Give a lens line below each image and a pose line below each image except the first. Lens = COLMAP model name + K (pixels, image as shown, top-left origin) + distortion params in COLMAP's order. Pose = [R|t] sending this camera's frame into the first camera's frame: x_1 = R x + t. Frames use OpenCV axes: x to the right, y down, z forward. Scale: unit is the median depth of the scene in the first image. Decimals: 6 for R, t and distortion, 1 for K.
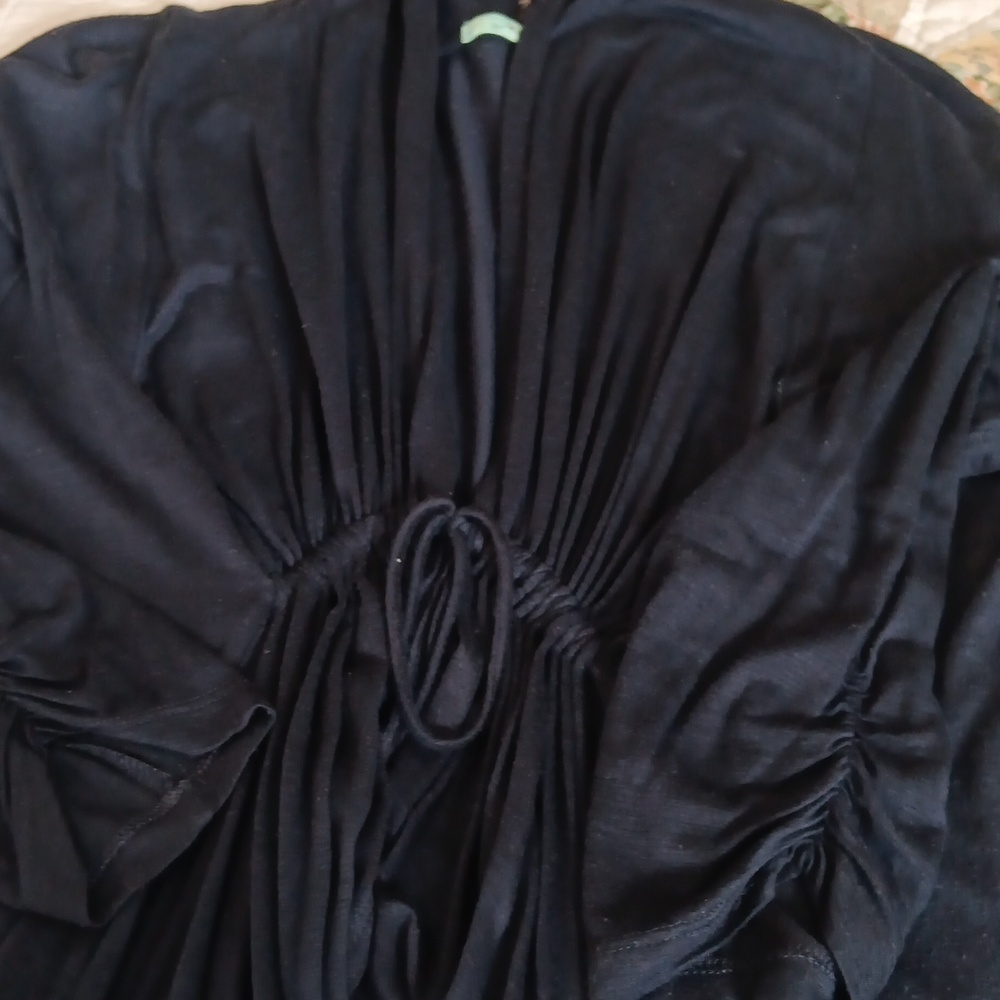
lens RADIAL K [[1611.4, 0, 500.8], [0, 1611.4, 548.0], [0, 0, 1]] dist [0.169726, -0.617631]
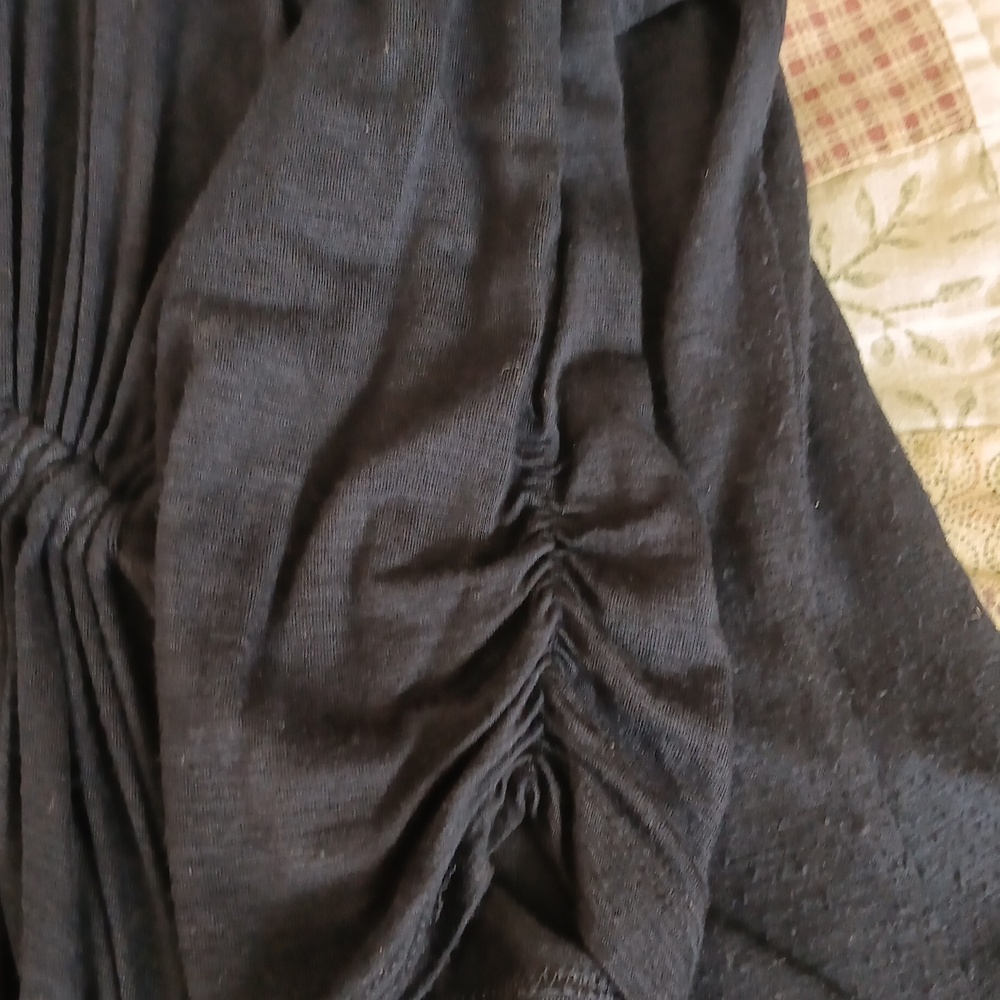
lens RADIAL K [[1611.4, 0, 500.8], [0, 1611.4, 548.0], [0, 0, 1]] dist [0.169726, -0.617631]
pose [[0.945869, -0.319339, 0.057914, 0.162322], [0.286877, 0.906107, 0.310919, -0.078821], [-0.151765, -0.277475, 0.948670, 0.423149]]
